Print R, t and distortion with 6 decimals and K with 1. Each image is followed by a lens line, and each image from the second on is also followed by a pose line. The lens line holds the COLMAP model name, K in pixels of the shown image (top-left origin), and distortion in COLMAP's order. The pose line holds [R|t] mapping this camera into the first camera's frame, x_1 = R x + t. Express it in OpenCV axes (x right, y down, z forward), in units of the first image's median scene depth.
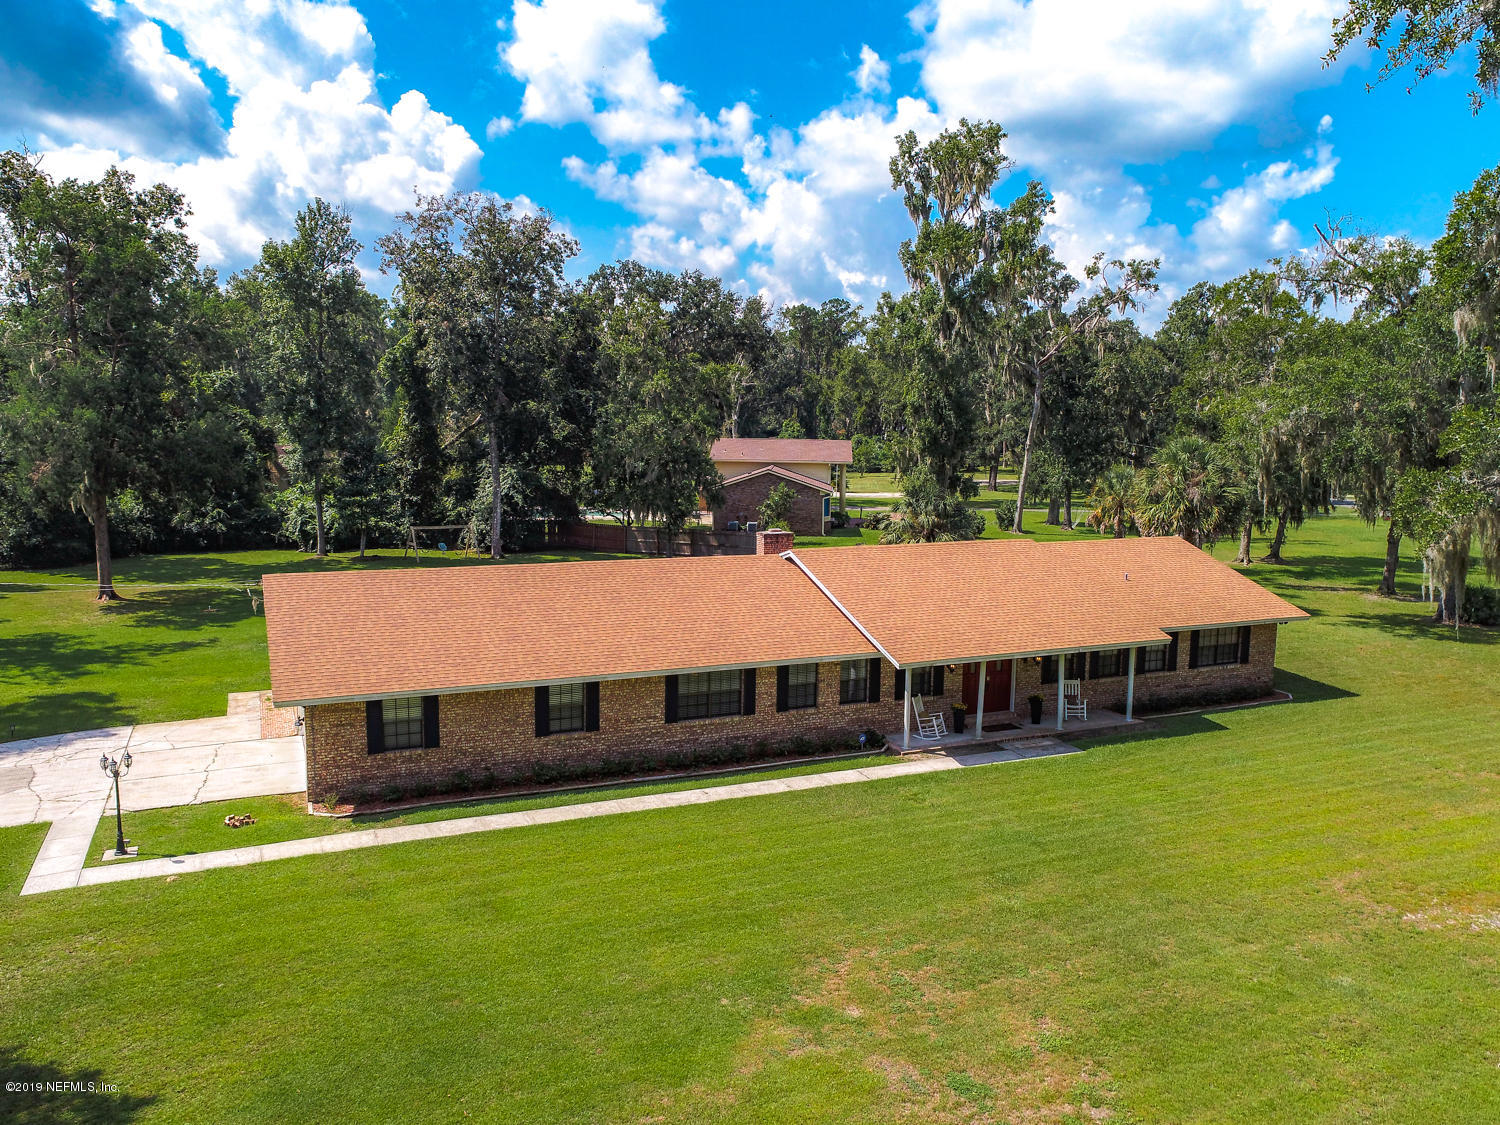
lens RADIAL K [[1128.8, 0, 746.1], [0, 1128.8, 564.9], [0, 0, 1]] dist [0.012010, 0.003831]
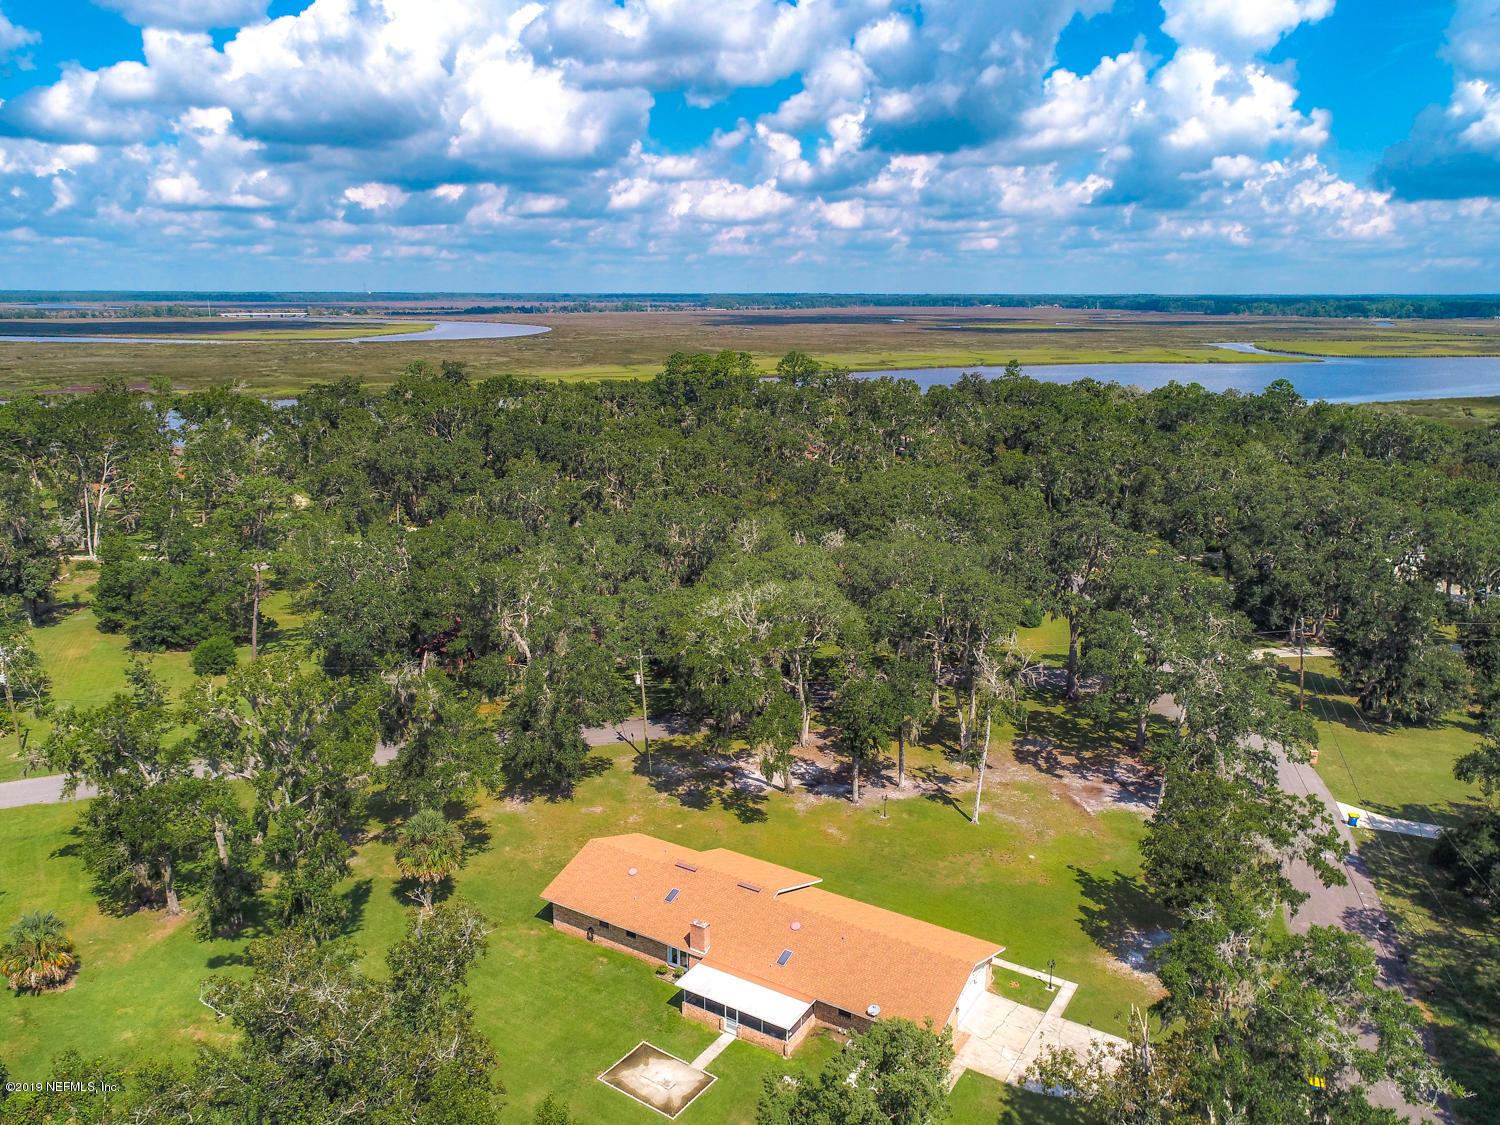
lens RADIAL K [[1128.8, 0, 761.9], [0, 1128.8, 557.9], [0, 0, 1]] dist [0.012010, 0.003831]
pose [[-0.580748, -0.195070, 0.790367, -2.120860], [0.110483, 0.942999, 0.313922, -1.809631], [-0.806552, 0.269632, -0.526093, 2.681703]]
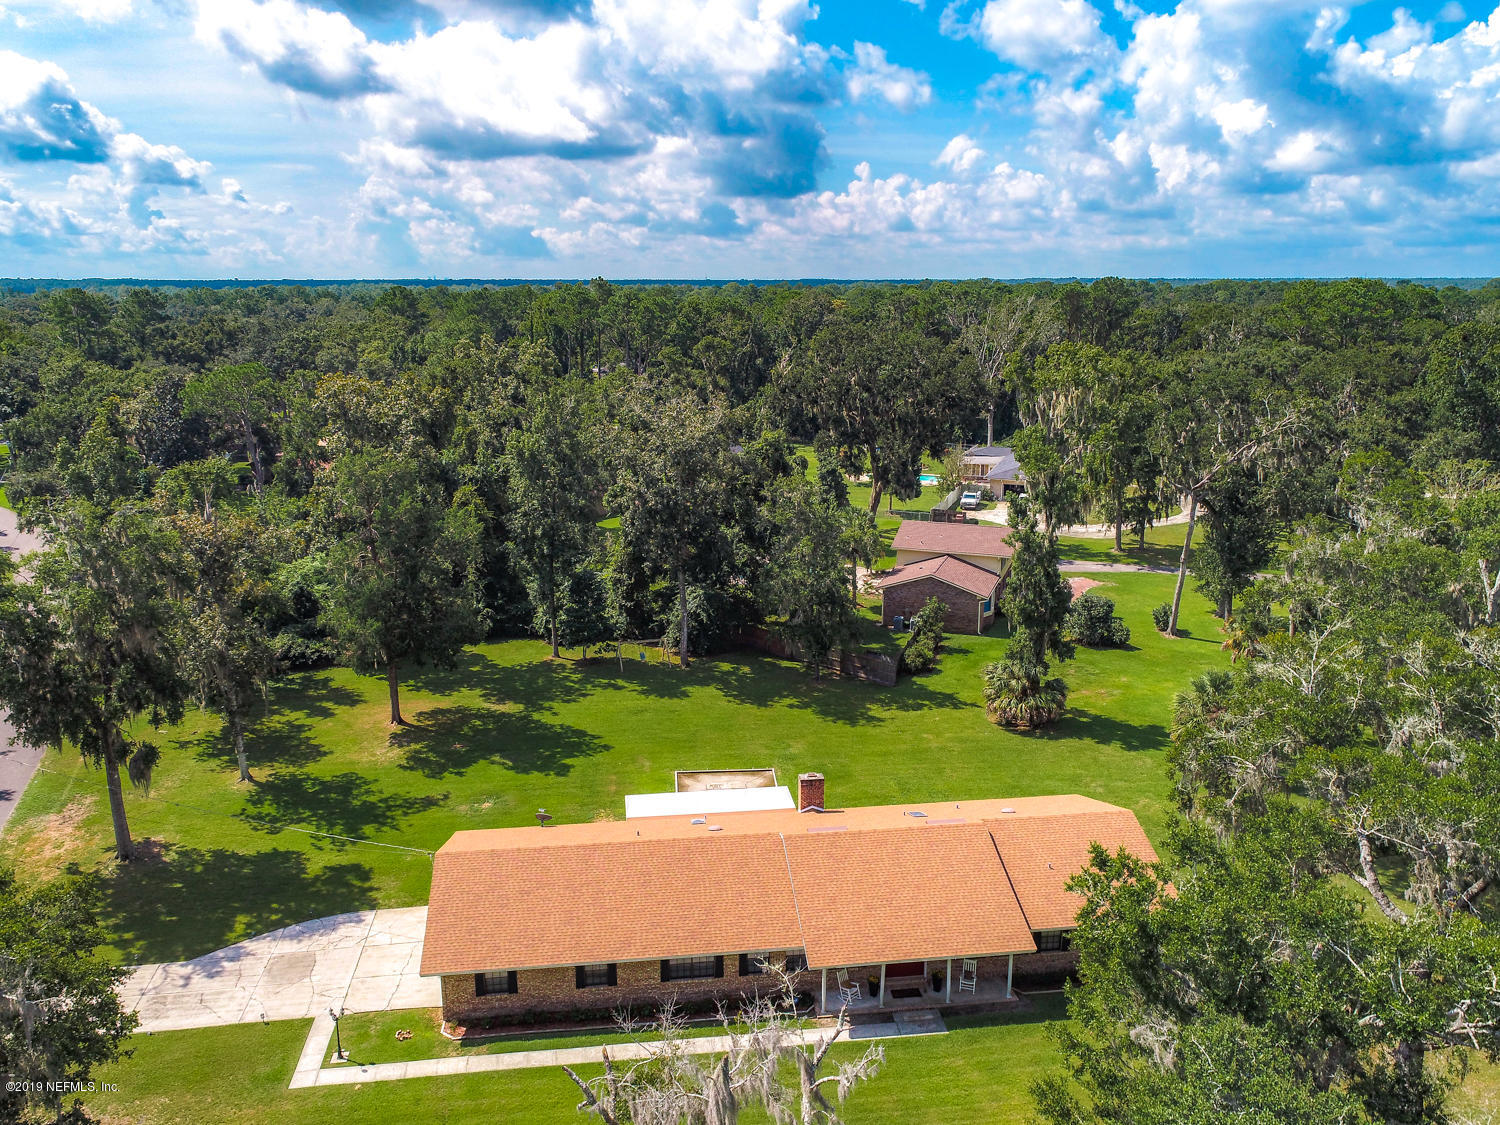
lens RADIAL K [[1128.8, 0, 748.3], [0, 1128.8, 577.6], [0, 0, 1]] dist [0.012010, 0.003831]
pose [[0.960517, 0.060425, -0.271579, 0.480756], [-0.028684, 0.992436, 0.119362, -0.668329], [0.276738, -0.106860, 0.954985, -0.445266]]
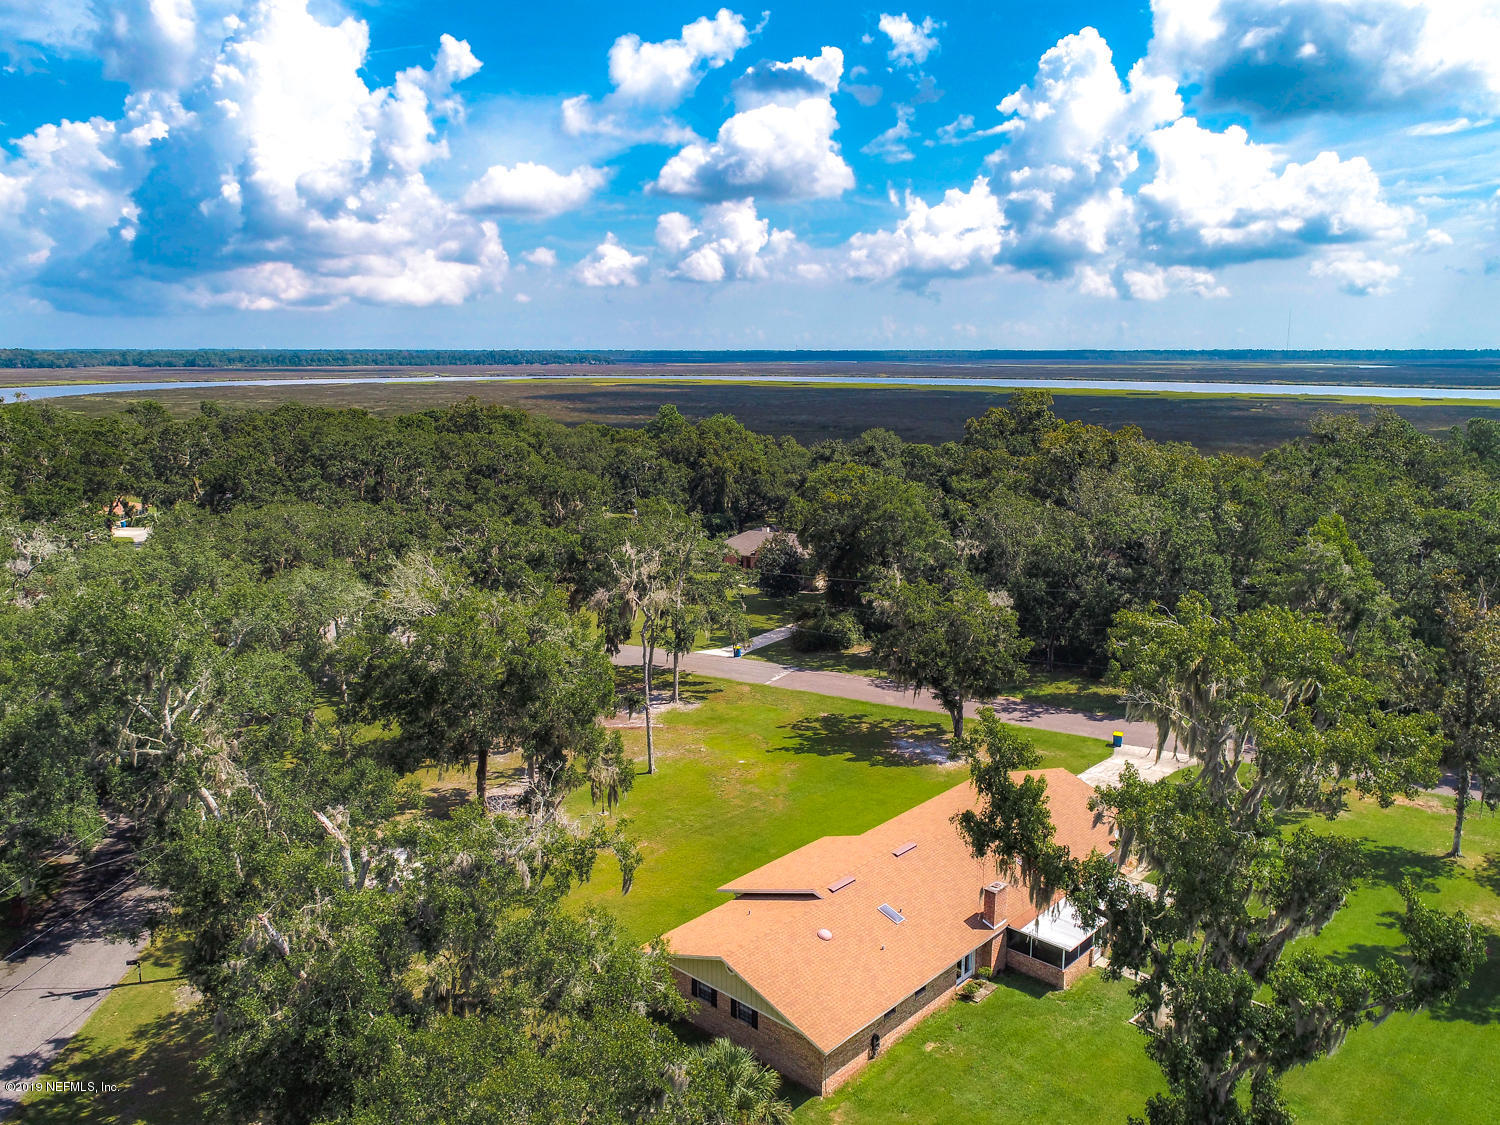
lens RADIAL K [[1128.8, 0, 755.1], [0, 1128.8, 564.4], [0, 0, 1]] dist [0.012010, 0.003831]
pose [[-0.913687, 0.071497, -0.400081, 1.253836], [-0.064203, 0.946652, 0.315798, -1.267250], [0.401316, 0.314226, -0.860353, 3.000585]]
